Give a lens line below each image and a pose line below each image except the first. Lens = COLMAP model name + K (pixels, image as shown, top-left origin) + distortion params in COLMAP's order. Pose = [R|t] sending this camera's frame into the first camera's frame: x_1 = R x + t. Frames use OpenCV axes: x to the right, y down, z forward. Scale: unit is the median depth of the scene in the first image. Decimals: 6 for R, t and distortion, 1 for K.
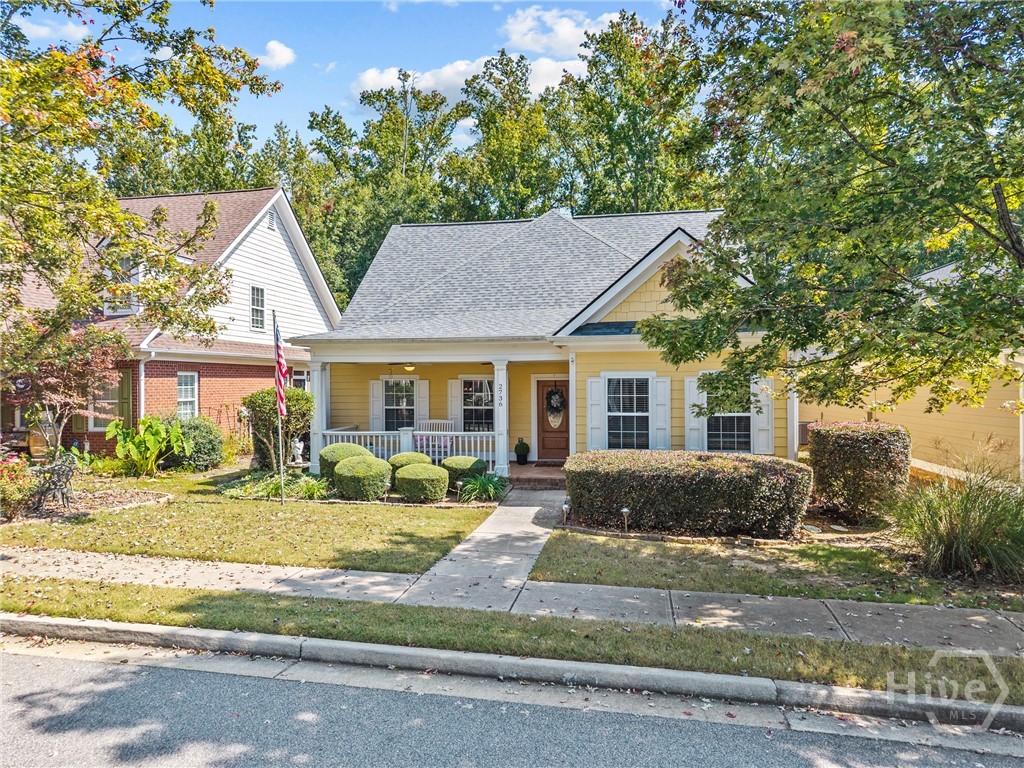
lens RADIAL K [[670.5, 0, 507.4], [0, 670.5, 387.0], [0, 0, 1]] dist [-0.008633, 0.002912]
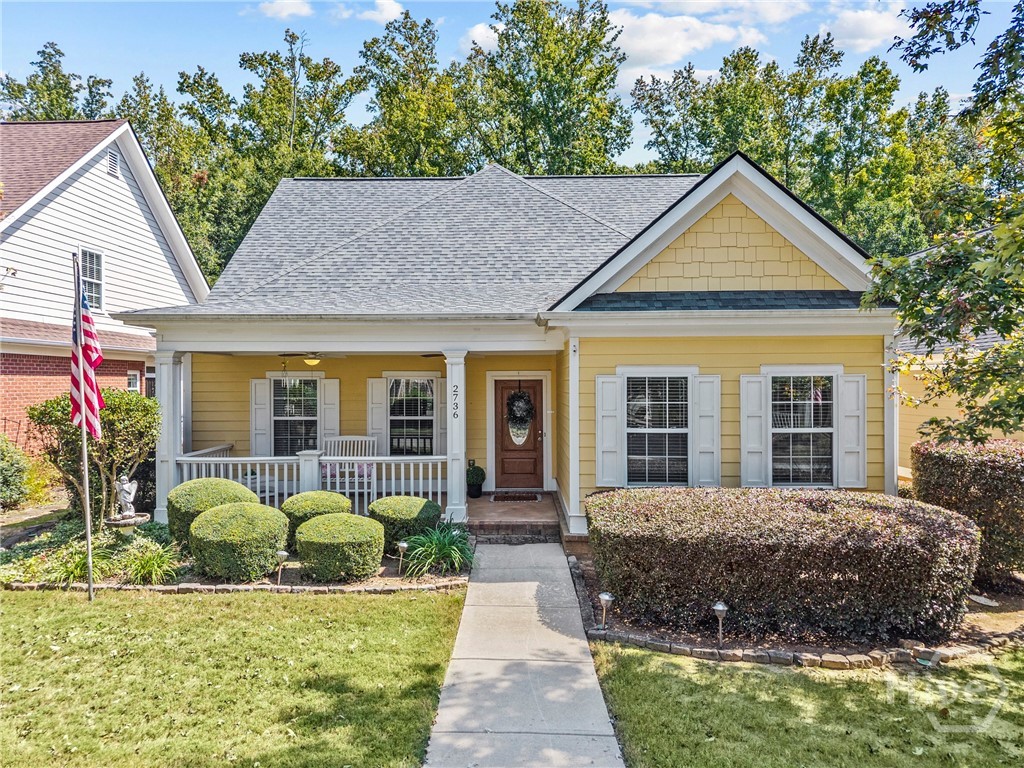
lens RADIAL K [[670.5, 0, 507.4], [0, 670.5, 387.0], [0, 0, 1]] dist [-0.008633, 0.002912]
pose [[0.986742, 0.000227, 0.162297, -0.048368], [-0.000252, 1.000000, 0.000135, -0.001956], [-0.162297, -0.000174, 0.986742, 0.233519]]
